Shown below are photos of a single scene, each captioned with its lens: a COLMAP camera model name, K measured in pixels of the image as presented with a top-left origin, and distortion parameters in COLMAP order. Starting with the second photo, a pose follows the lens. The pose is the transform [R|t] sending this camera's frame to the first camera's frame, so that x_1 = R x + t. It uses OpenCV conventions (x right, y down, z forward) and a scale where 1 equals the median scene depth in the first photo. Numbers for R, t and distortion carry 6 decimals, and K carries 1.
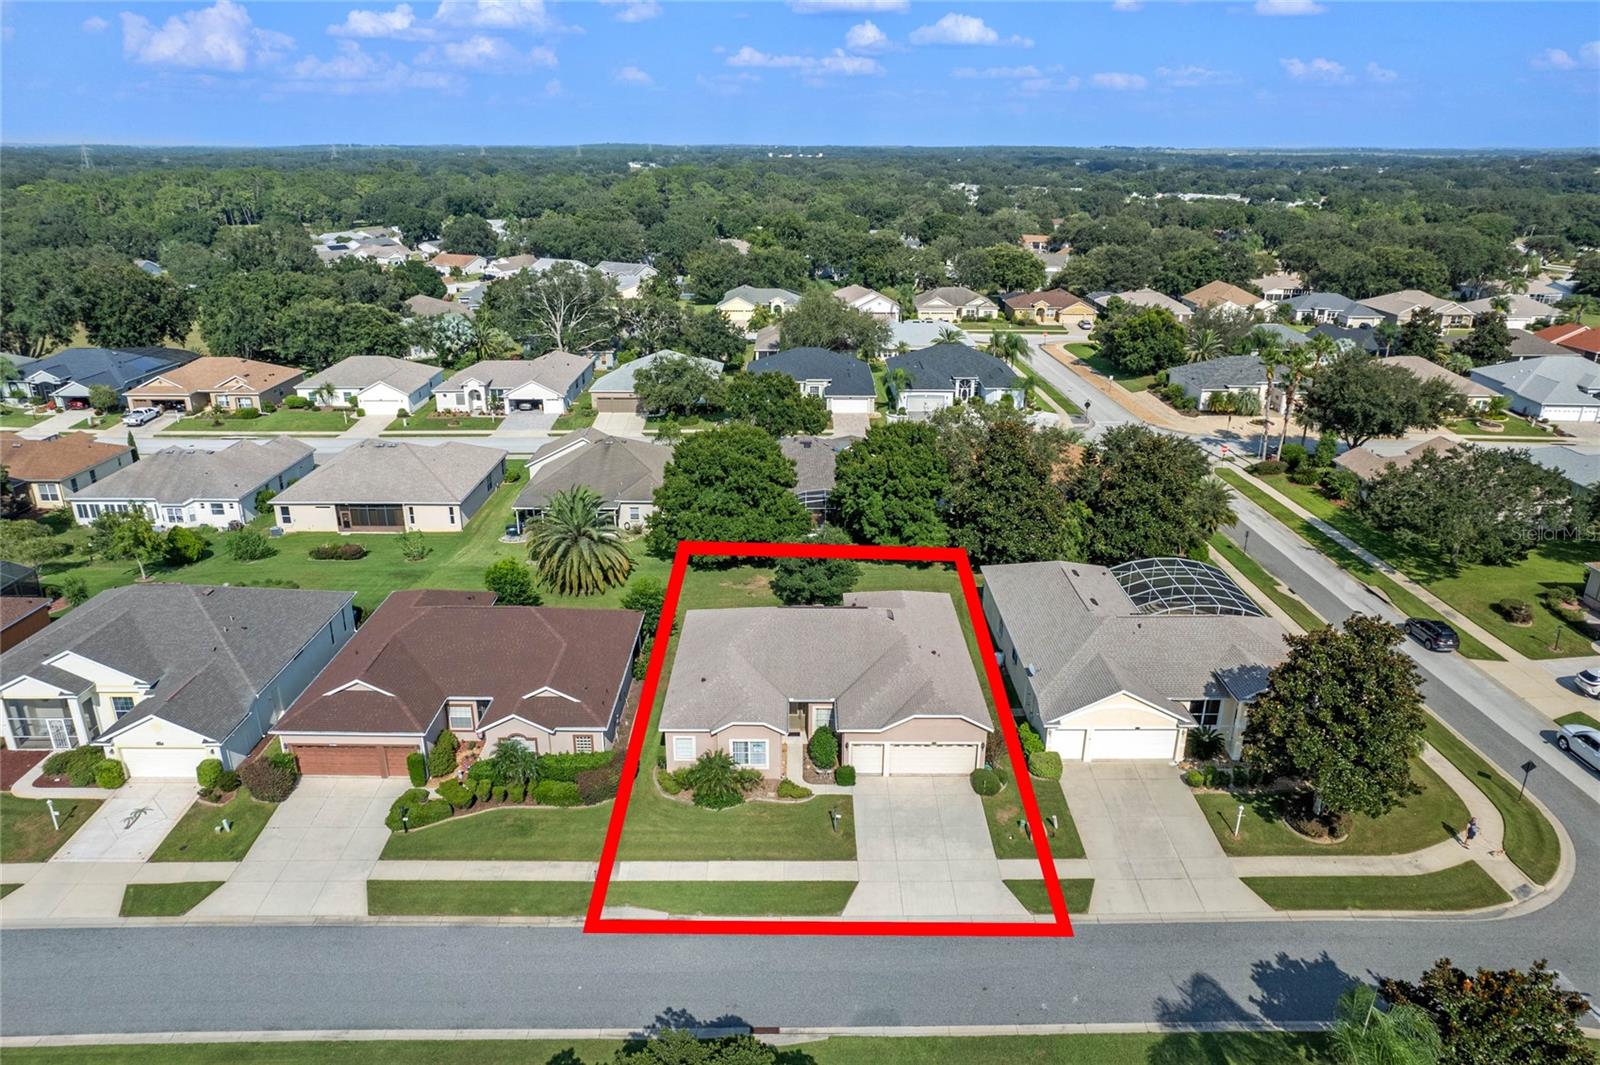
lens RADIAL K [[1023.0, 0, 801.3], [0, 1023.0, 537.6], [0, 0, 1]] dist [-0.044388, 0.024273]
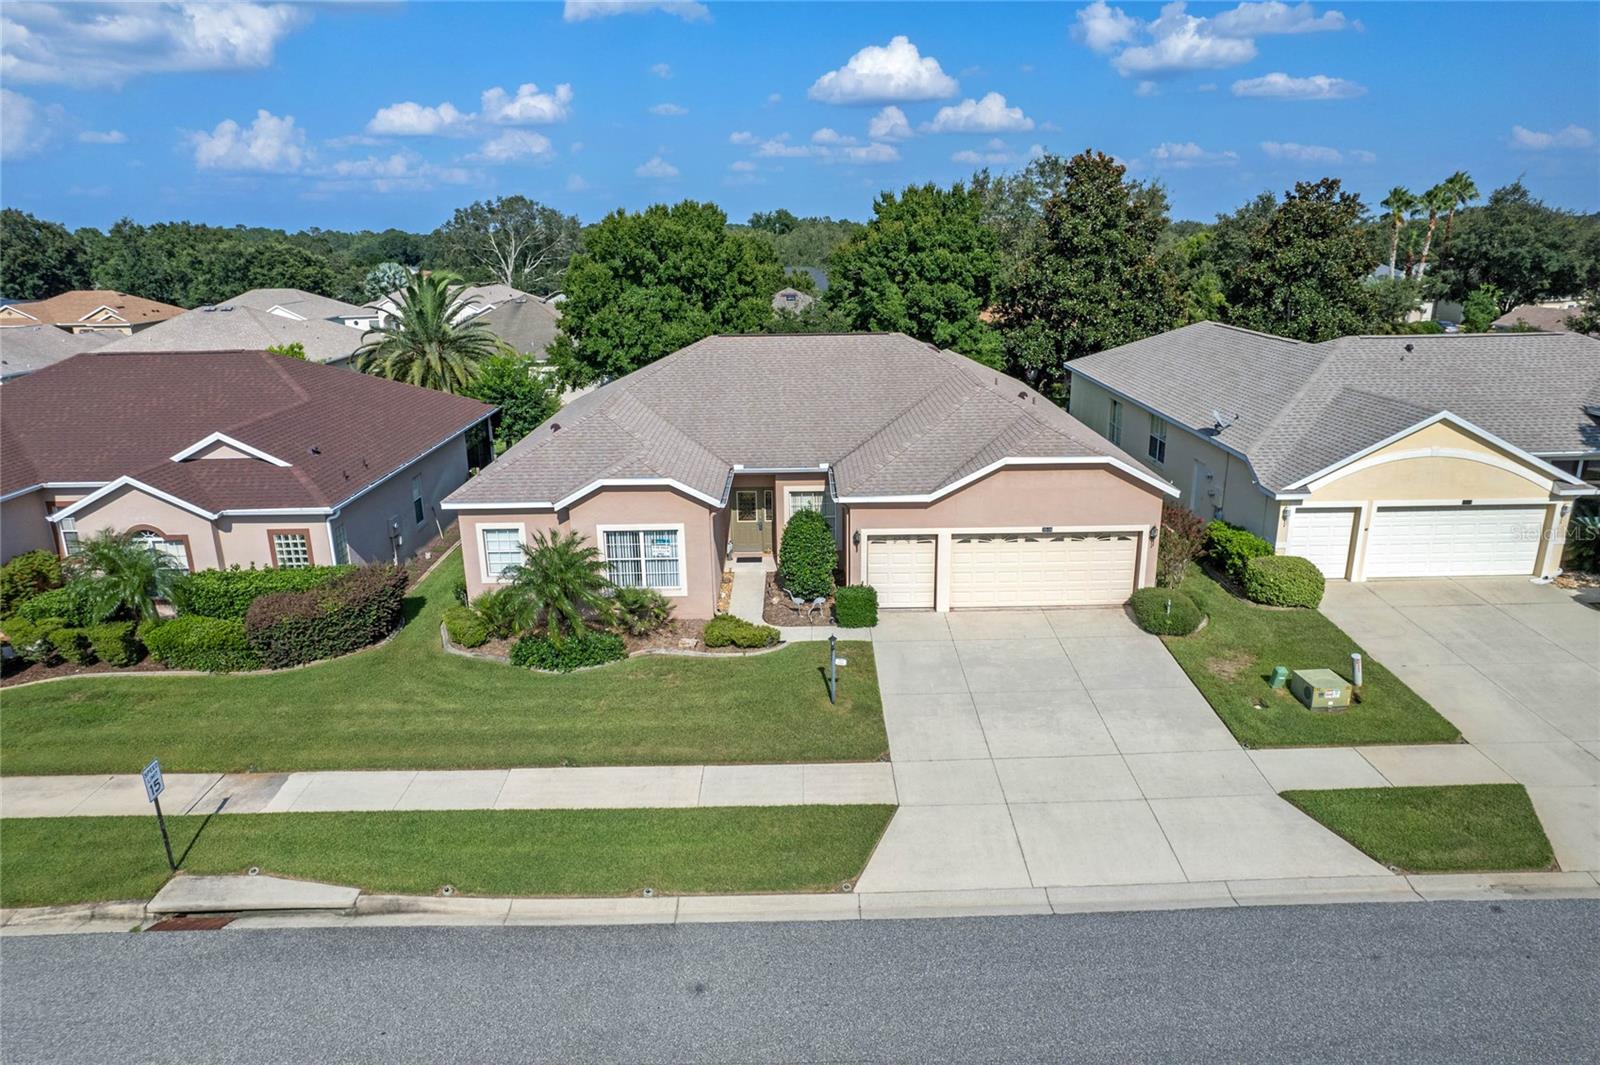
lens RADIAL K [[1023.0, 0, 798.6], [0, 1023.0, 520.1], [0, 0, 1]] dist [-0.044388, 0.024273]
pose [[0.999783, -0.020333, -0.004482, 0.020939], [0.019989, 0.997577, -0.066640, 0.224588], [0.005826, 0.066536, 0.997767, 0.540348]]
